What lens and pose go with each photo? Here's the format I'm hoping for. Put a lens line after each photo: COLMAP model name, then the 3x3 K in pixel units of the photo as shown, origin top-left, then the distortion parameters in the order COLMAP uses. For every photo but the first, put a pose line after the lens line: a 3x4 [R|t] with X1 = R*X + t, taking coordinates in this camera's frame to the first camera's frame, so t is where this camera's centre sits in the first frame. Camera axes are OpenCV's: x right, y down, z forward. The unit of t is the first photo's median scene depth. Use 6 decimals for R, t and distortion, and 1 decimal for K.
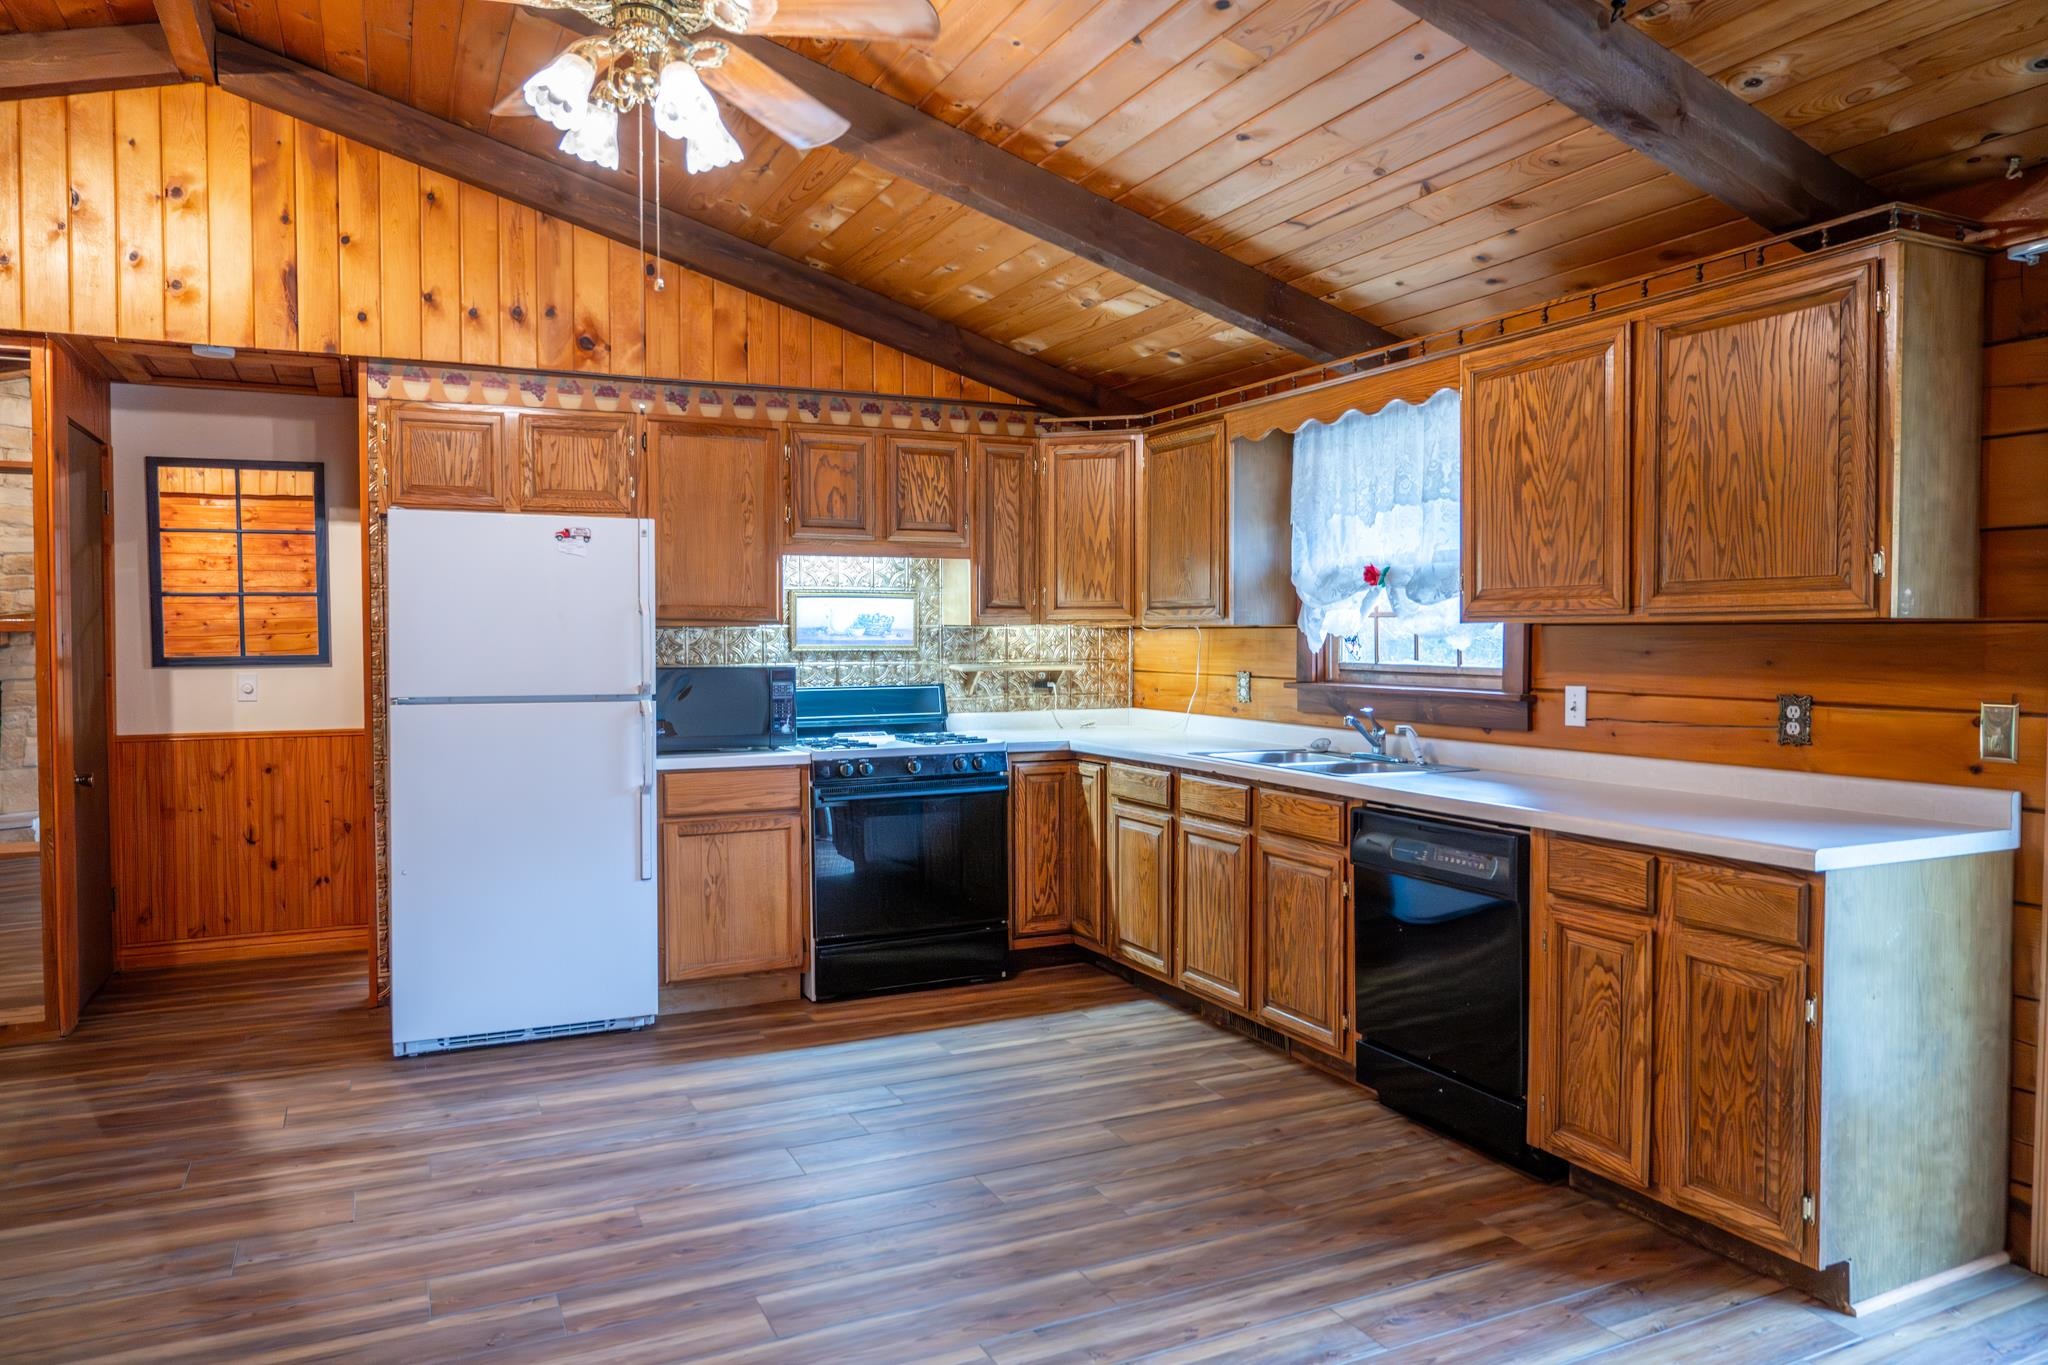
lens RADIAL K [[1365.9, 0, 1016.8], [0, 1365.9, 675.1], [0, 0, 1]] dist [-0.012836, 0.004522]
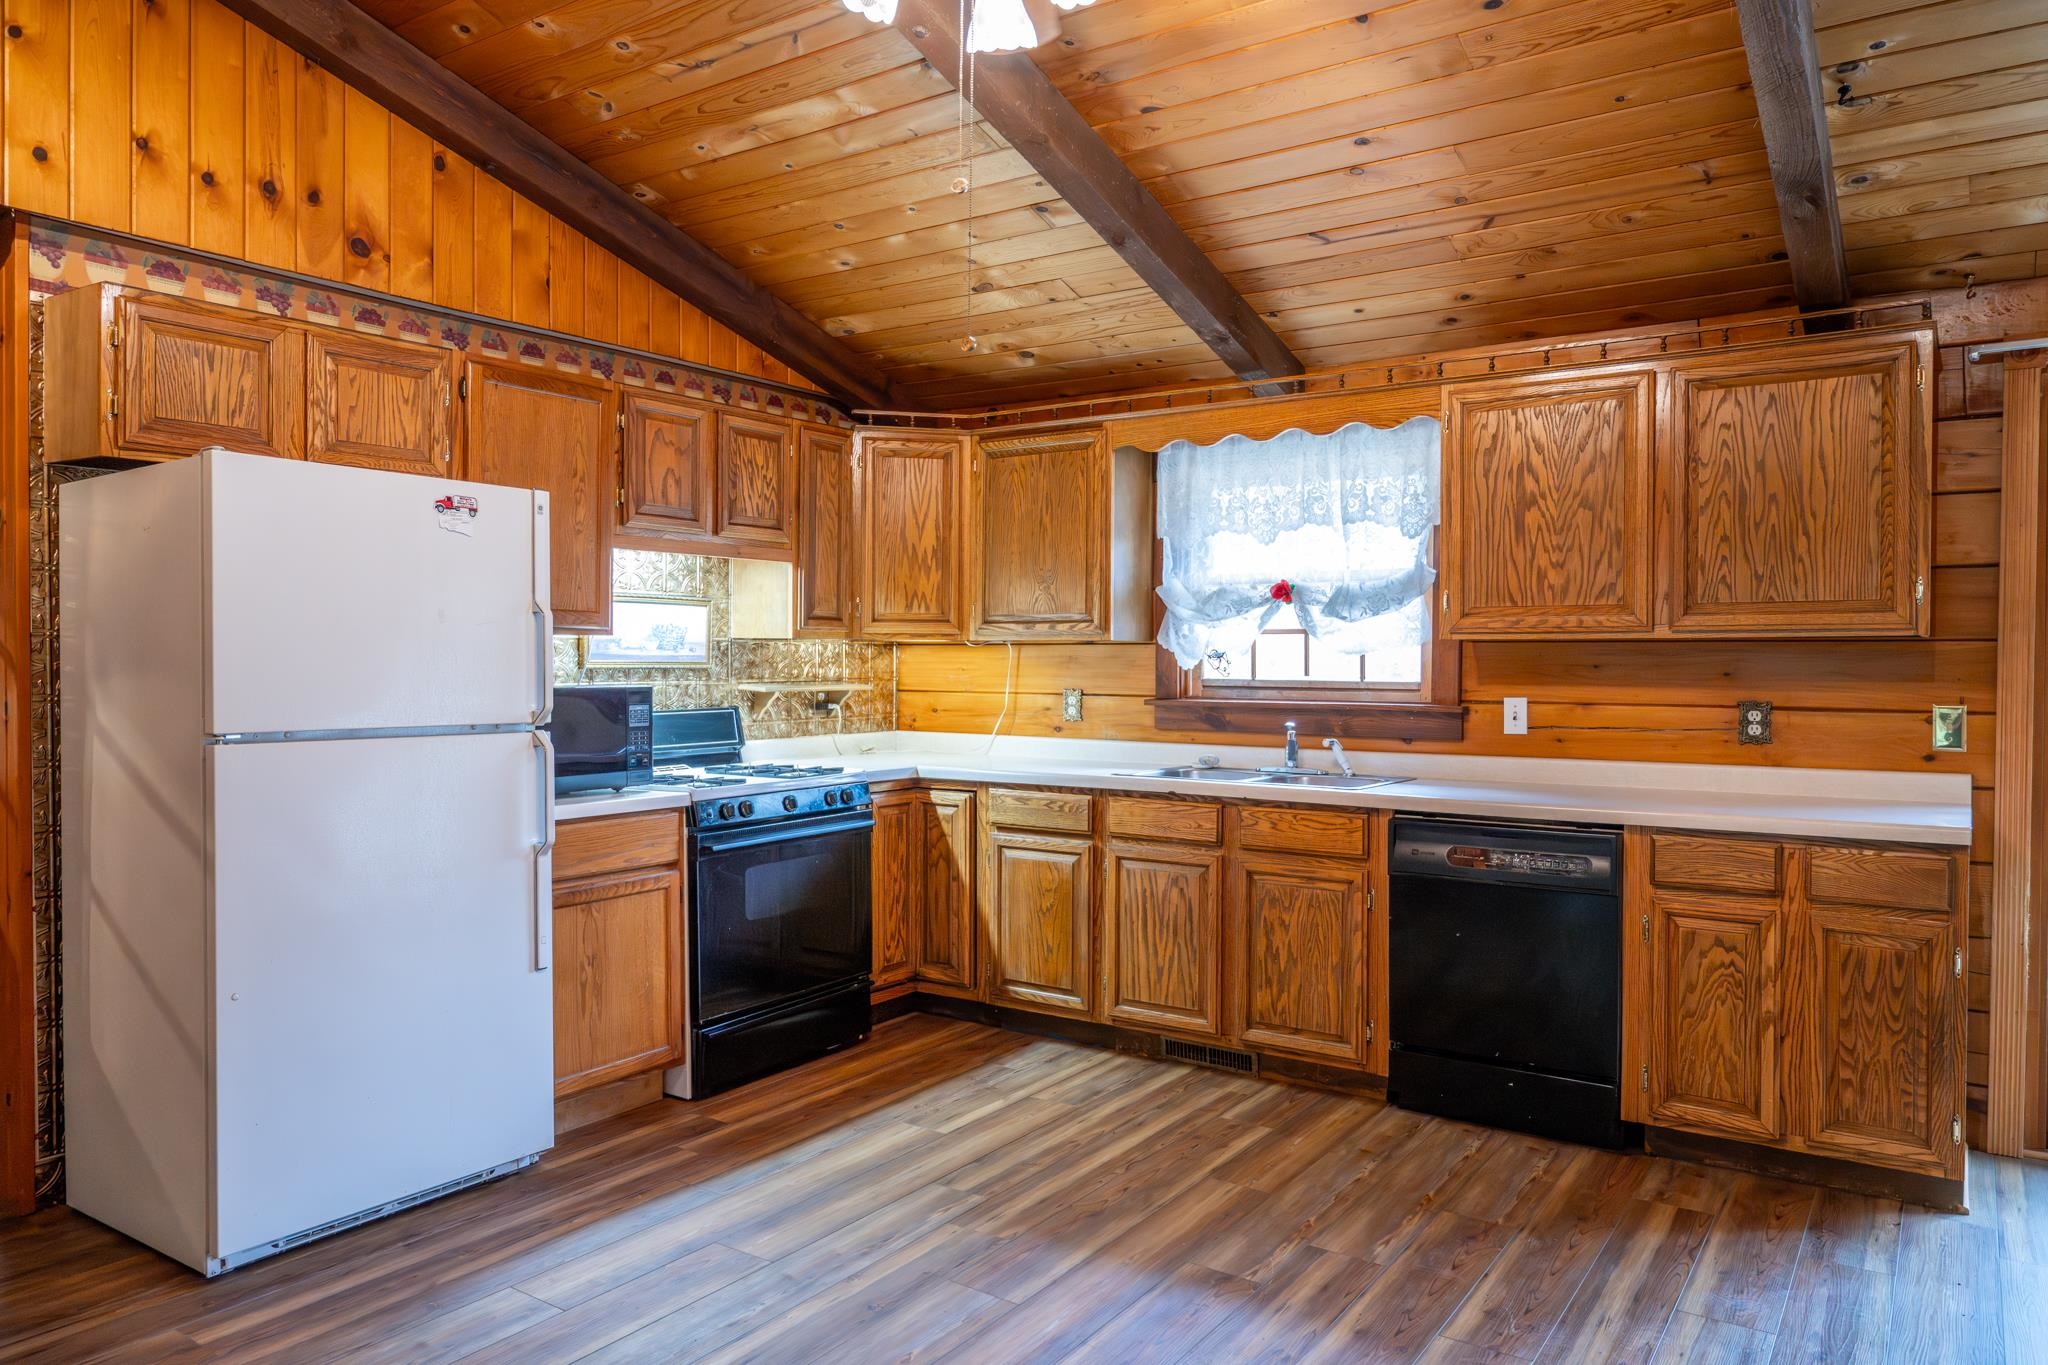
lens RADIAL K [[1365.9, 0, 1016.8], [0, 1365.9, 675.1], [0, 0, 1]] dist [-0.012836, 0.004522]
pose [[0.867230, -0.001800, 0.497904, -0.404707], [0.010800, 0.999826, -0.015198, 0.001939], [-0.497790, 0.018557, 0.867099, 0.208728]]
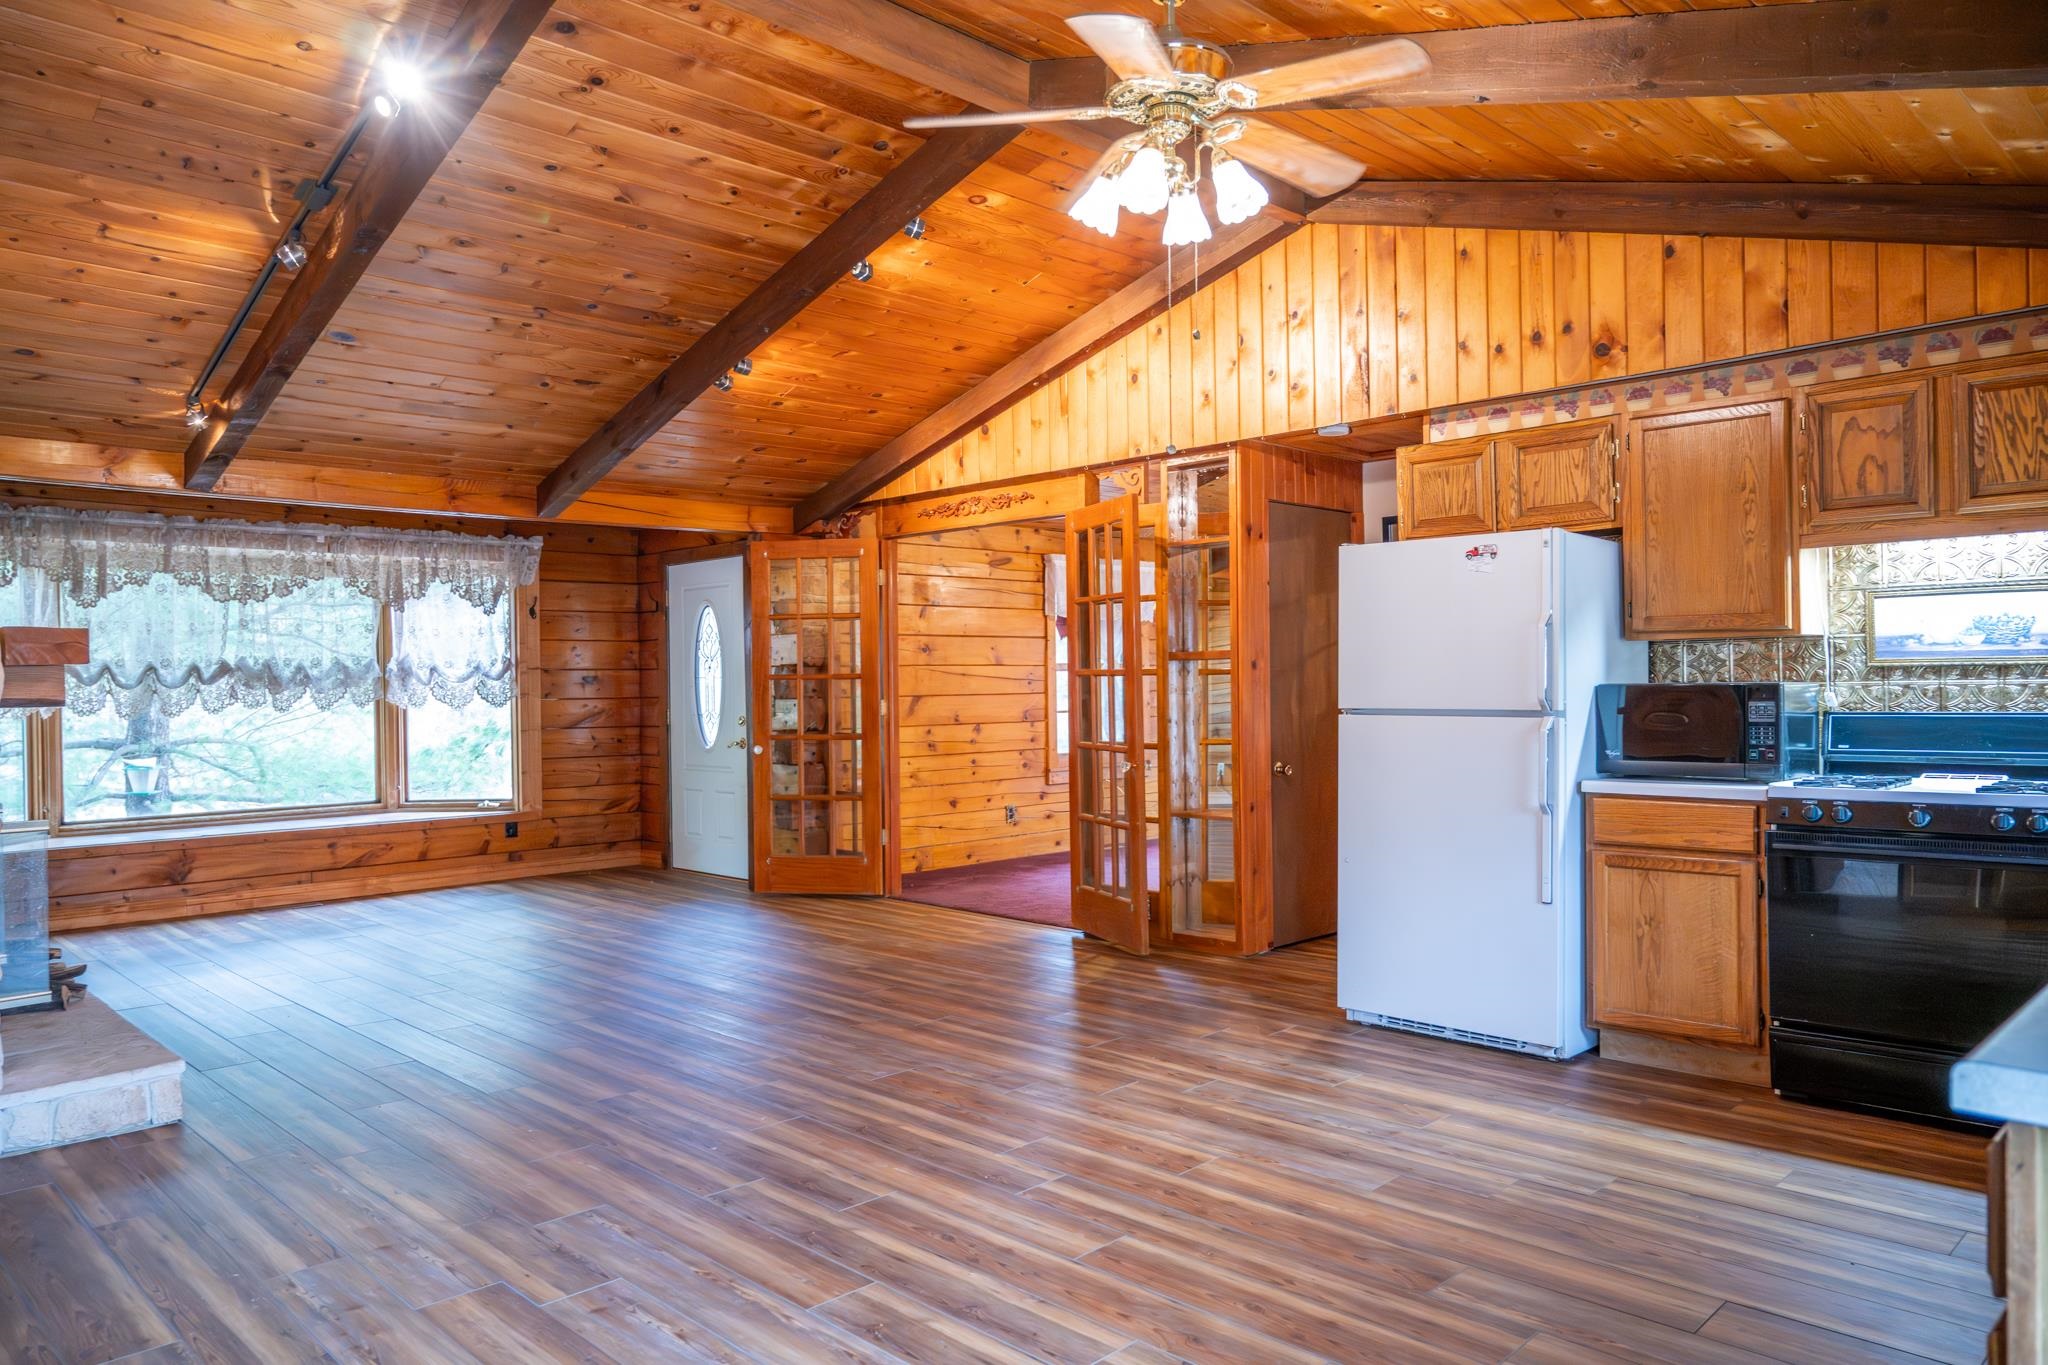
lens RADIAL K [[1362.6, 0, 1026.8], [0, 1362.6, 683.3], [0, 0, 1]] dist [-0.007082, 0.001974]
pose [[0.337533, -0.003507, -0.941307, 0.490198], [-0.017577, 0.999795, -0.010028, 0.010657], [0.941149, 0.019930, 0.337403, 0.318982]]
